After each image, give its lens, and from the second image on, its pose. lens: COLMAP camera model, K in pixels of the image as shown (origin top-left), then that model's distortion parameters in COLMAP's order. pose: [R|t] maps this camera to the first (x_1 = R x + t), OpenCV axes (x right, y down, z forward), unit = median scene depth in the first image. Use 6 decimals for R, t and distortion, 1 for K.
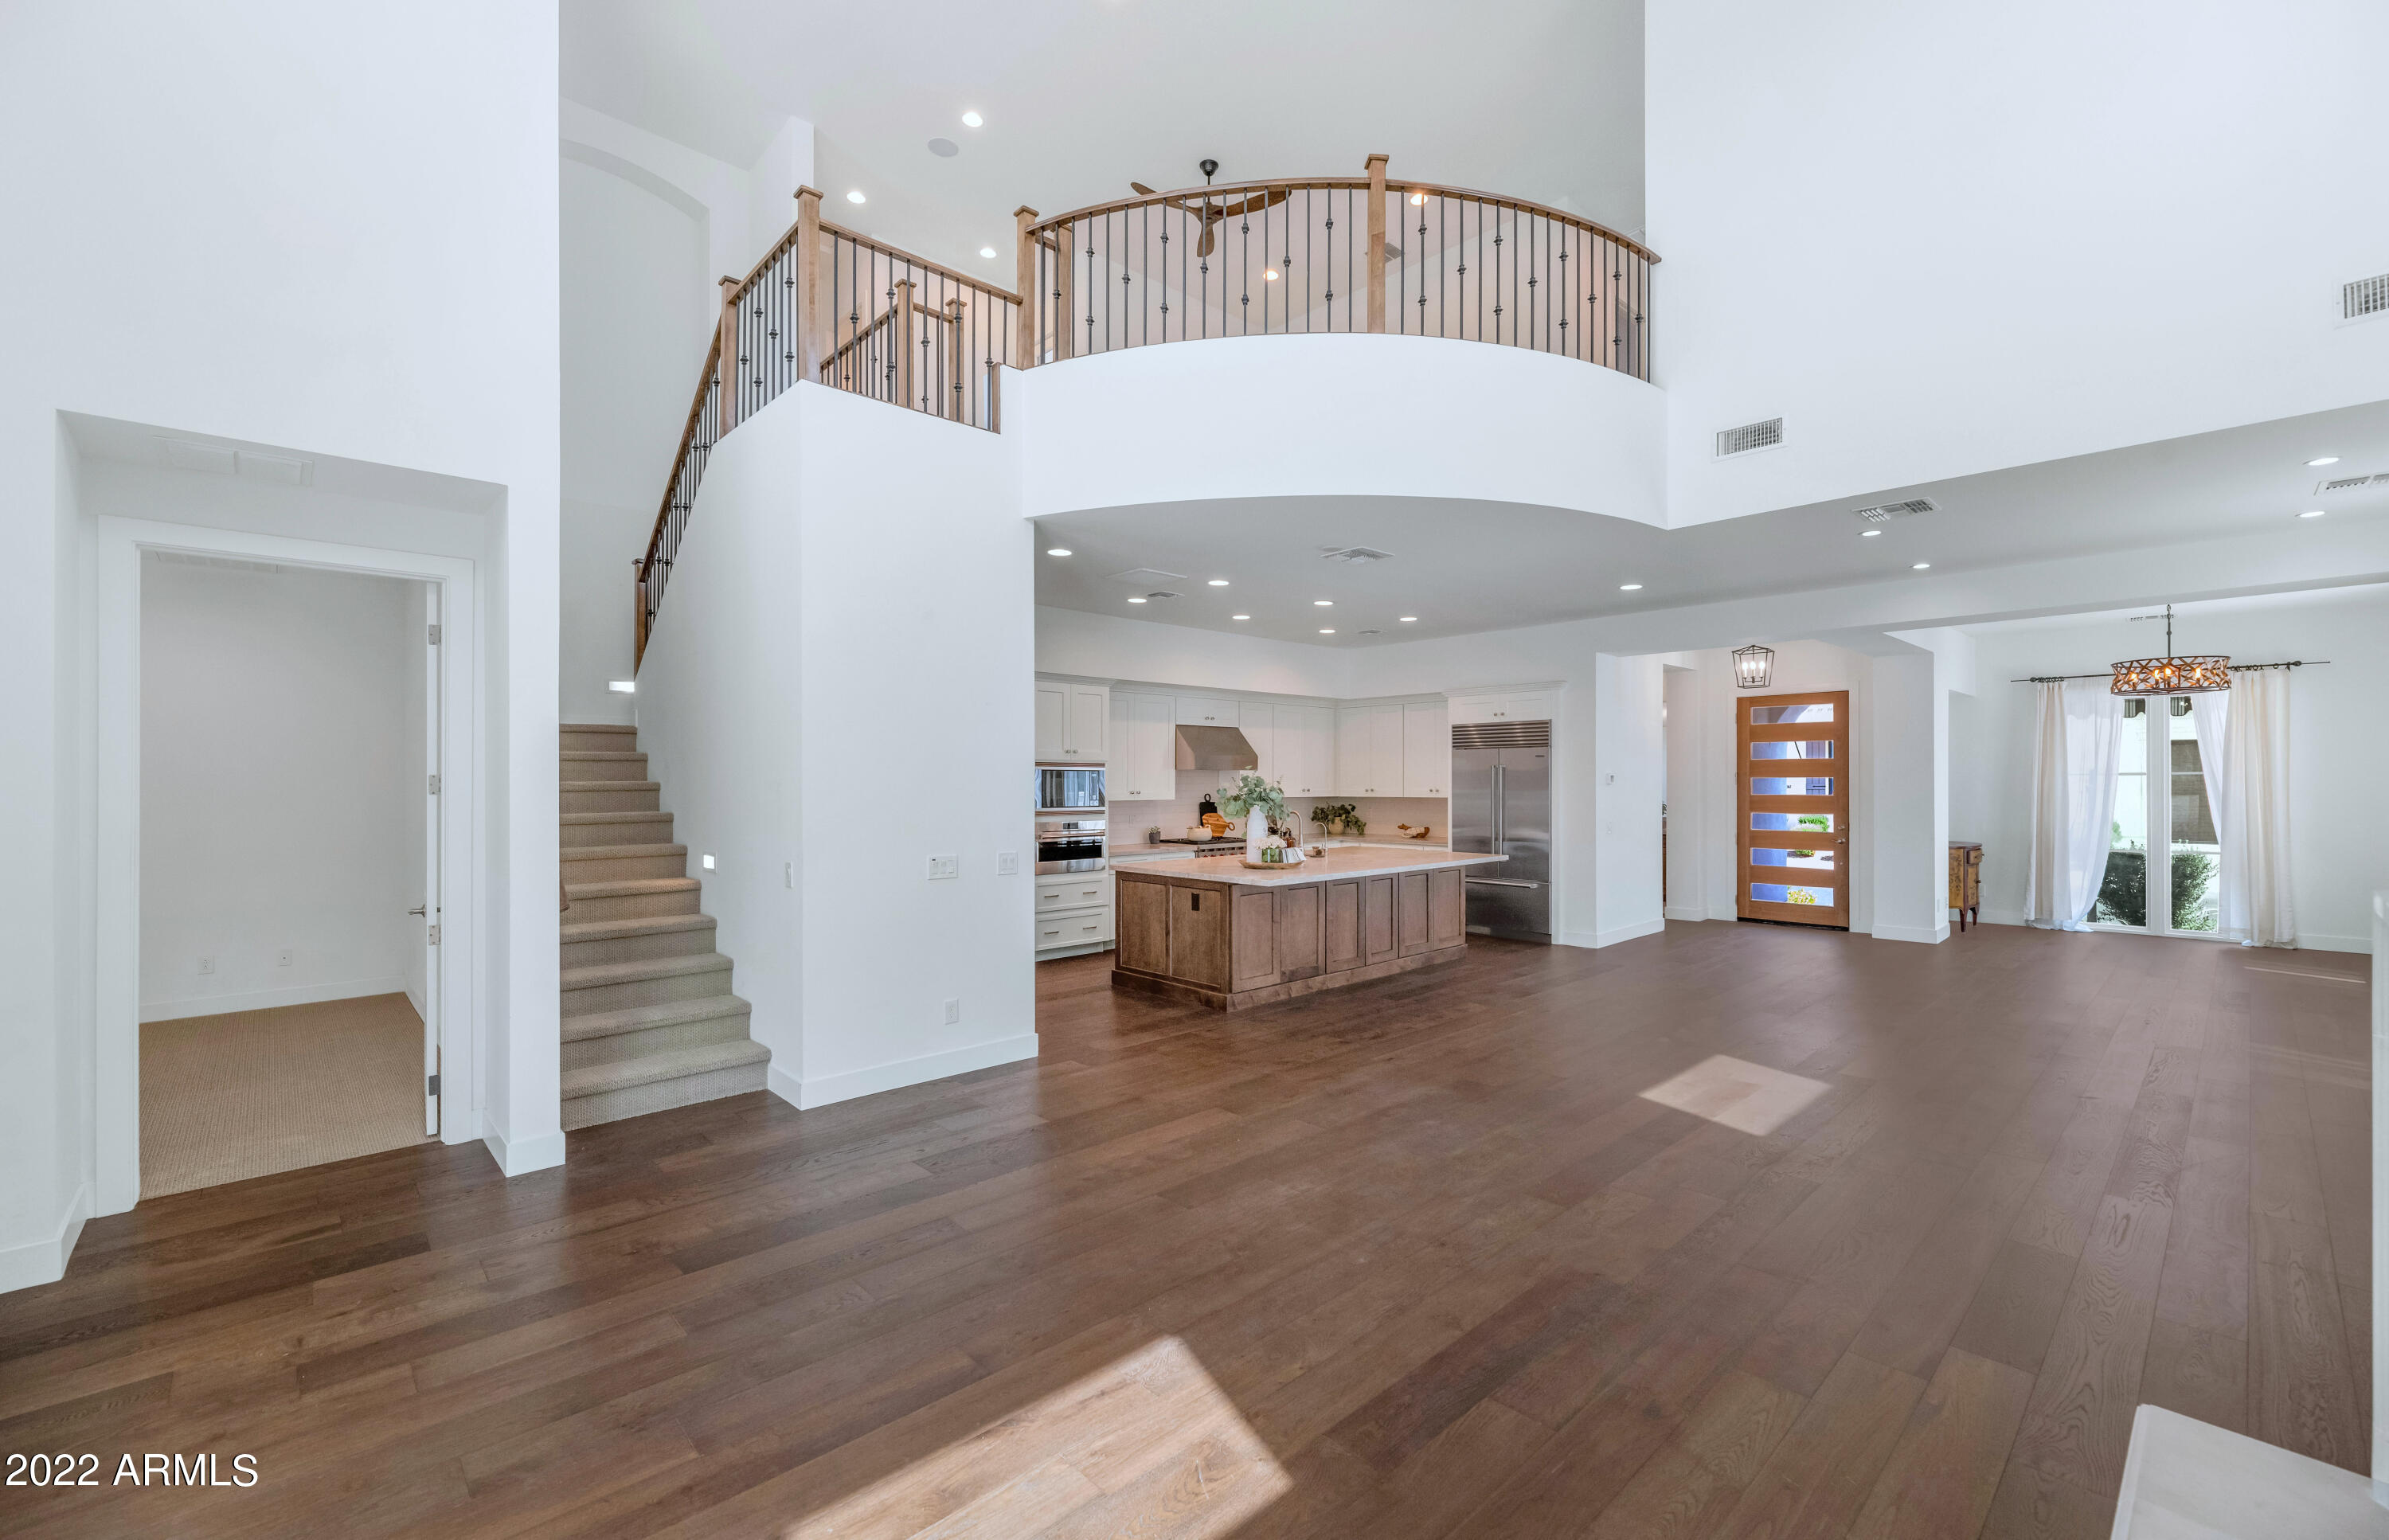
lens RADIAL K [[984.6, 0, 1194.5], [0, 984.6, 770.0], [0, 0, 1]] dist [-0.000933, -0.000043]
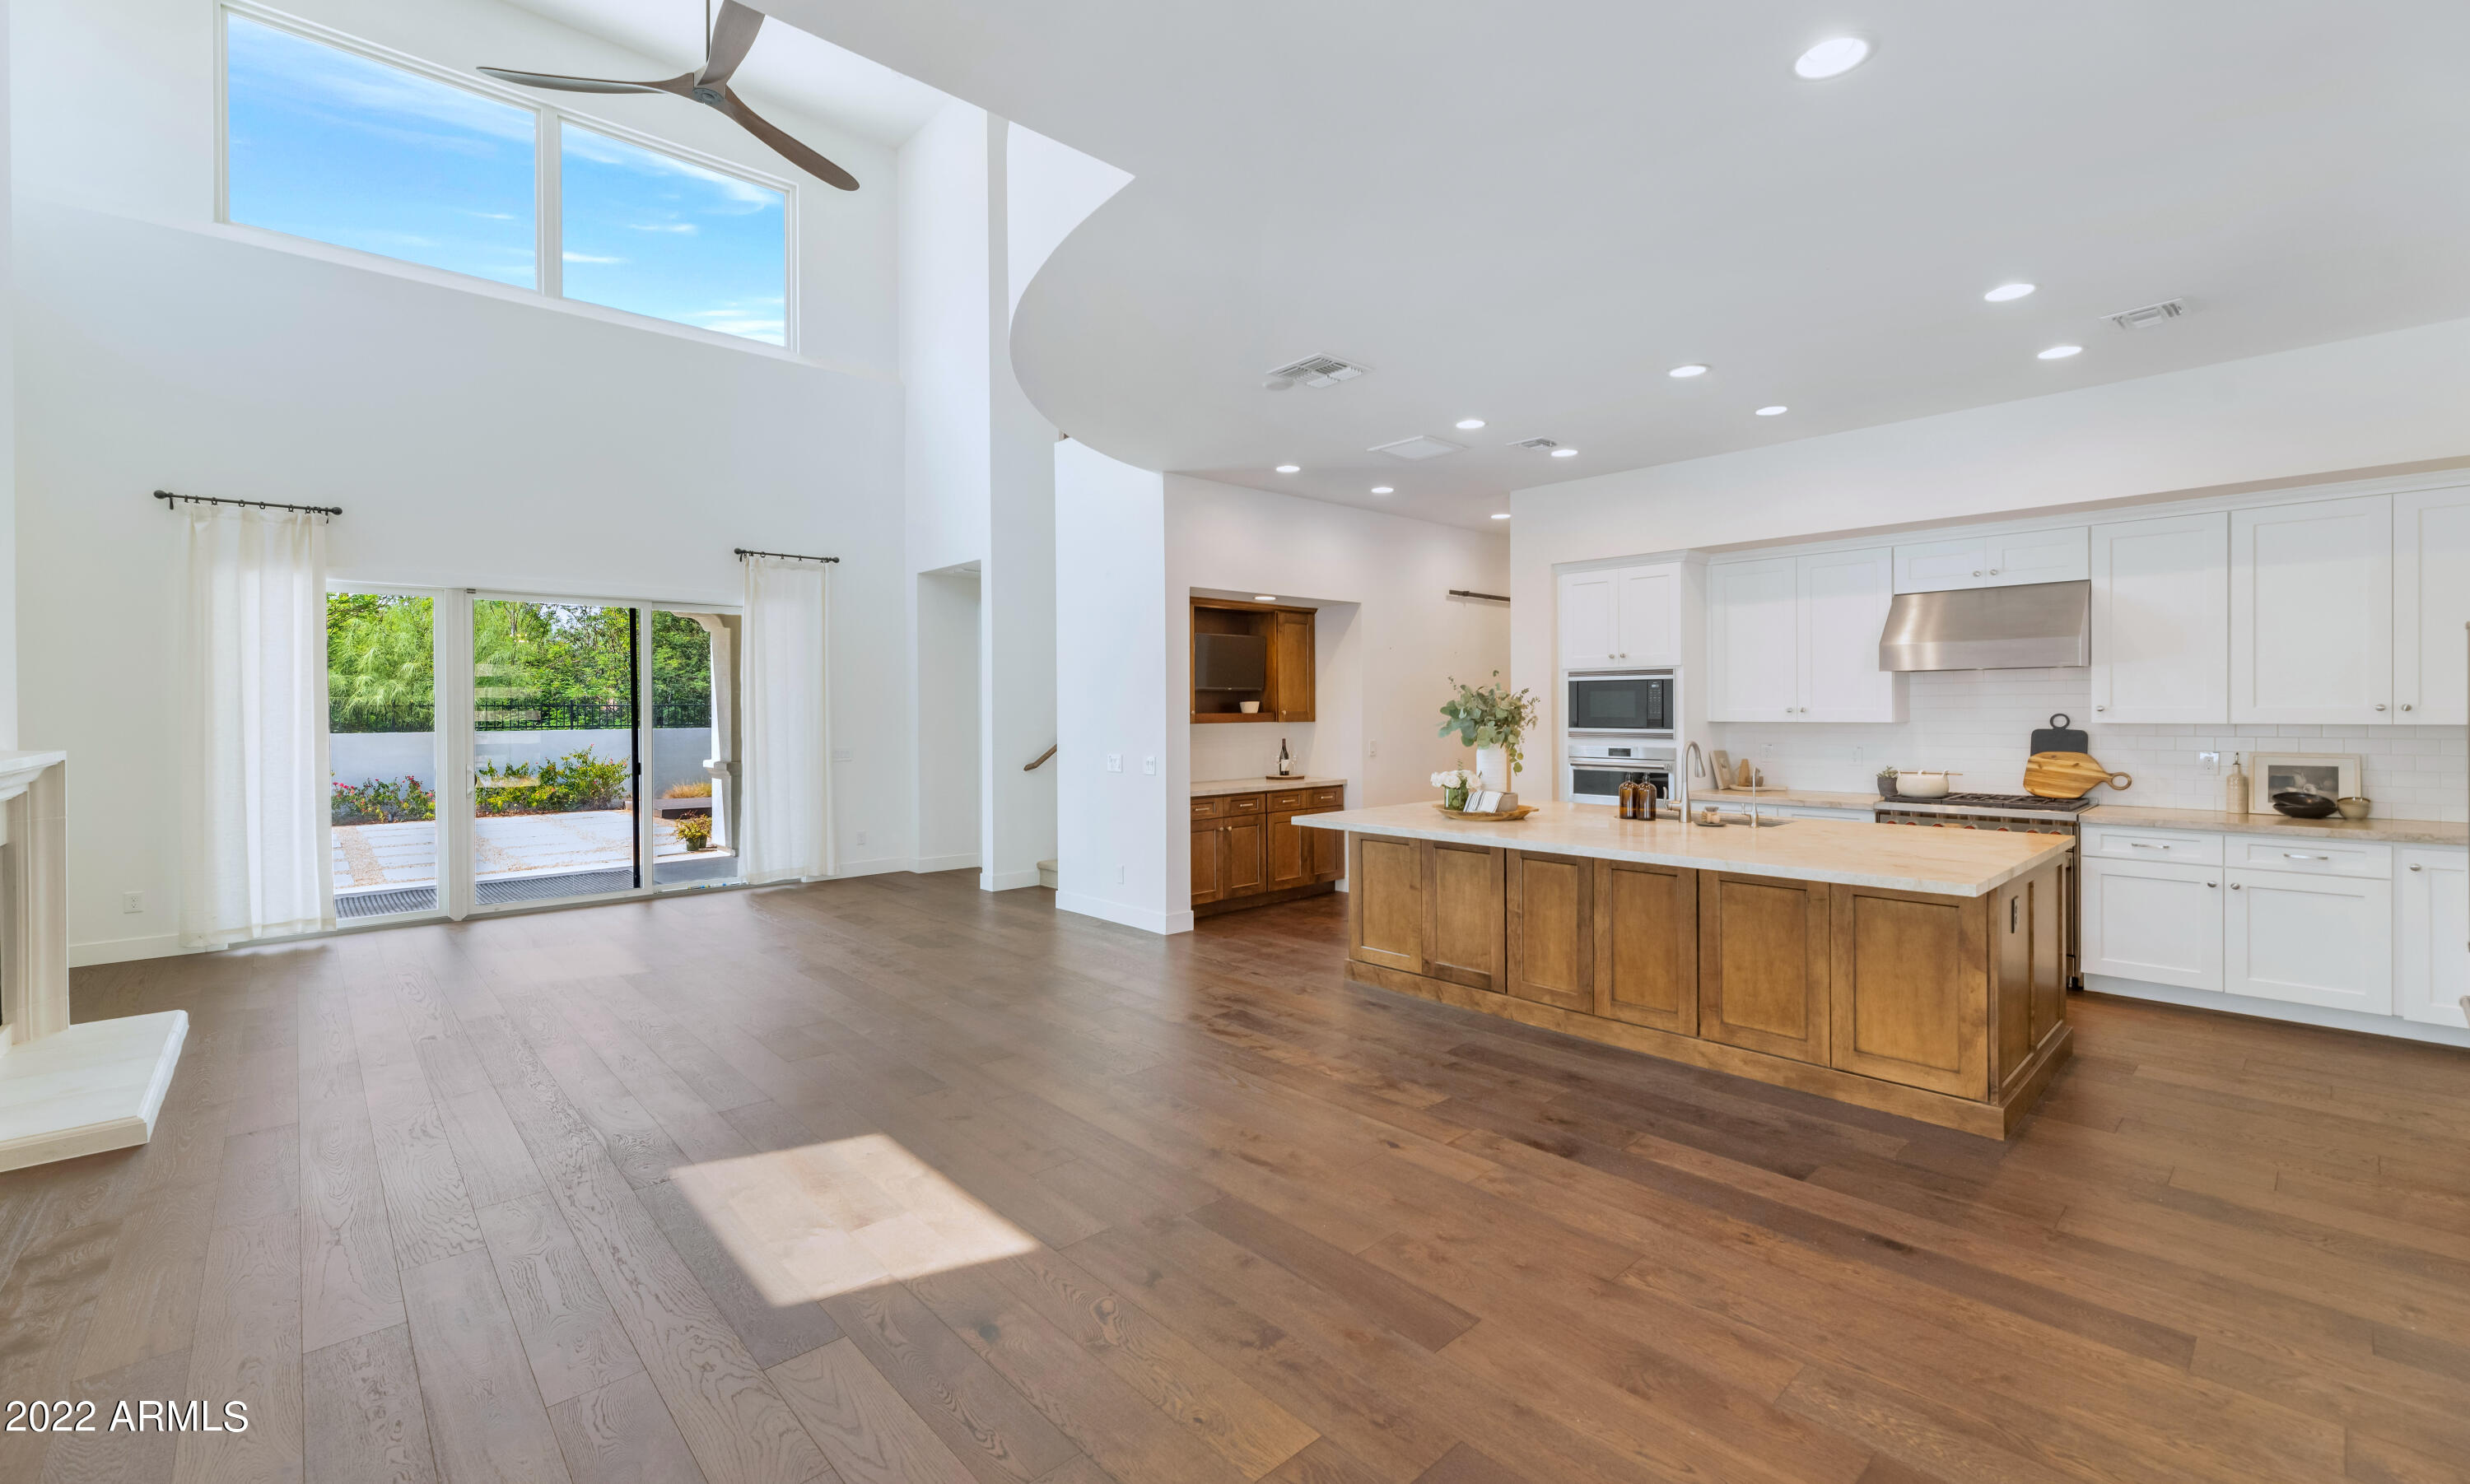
lens RADIAL K [[1039.1, 0, 1267.9], [0, 1039.1, 716.6], [0, 0, 1]] dist [-0.001753, -0.000281]
pose [[0.005944, 0.018039, -0.999820, 0.801528], [0.019225, 0.999650, 0.018150, 0.012794], [0.999798, -0.019329, 0.005595, 0.851003]]
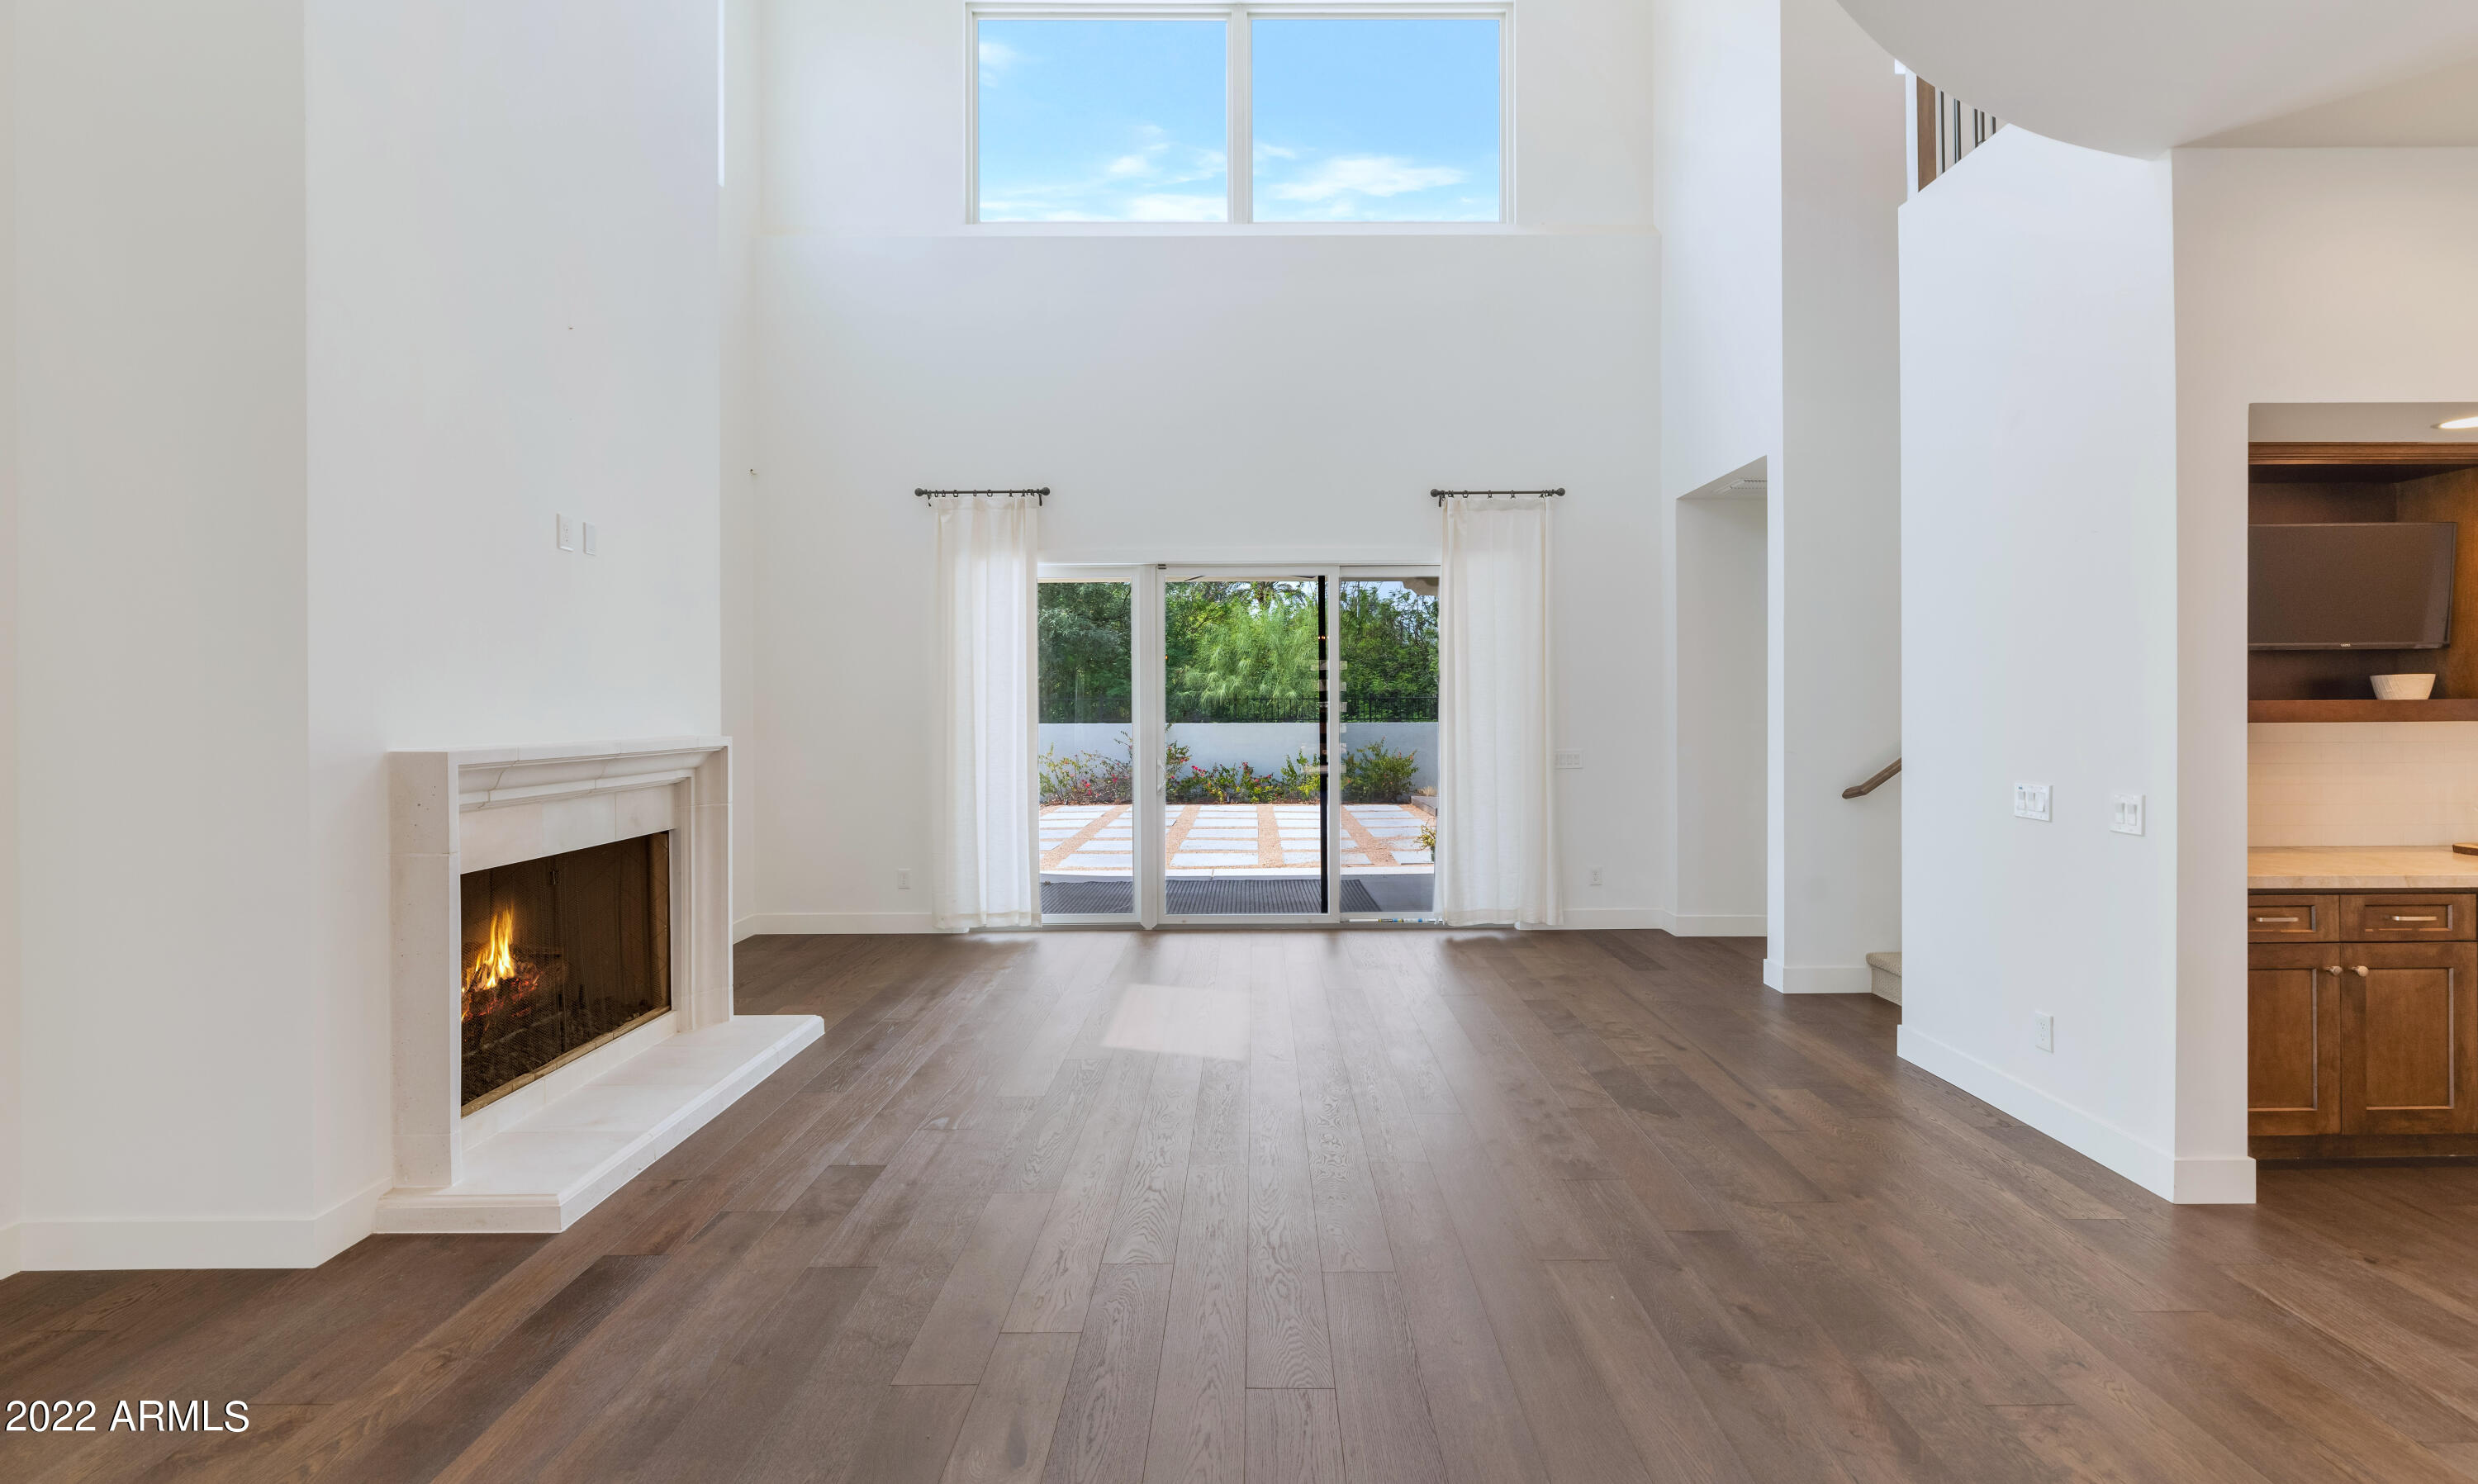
lens RADIAL K [[1042.5, 0, 1272.0], [0, 1042.5, 716.5], [0, 0, 1]] dist [-0.001753, -0.000281]
pose [[-0.685561, 0.018529, -0.727779, 0.399473], [0.021372, 0.999757, 0.005322, 0.022768], [0.727701, -0.011905, -0.685791, 0.783540]]
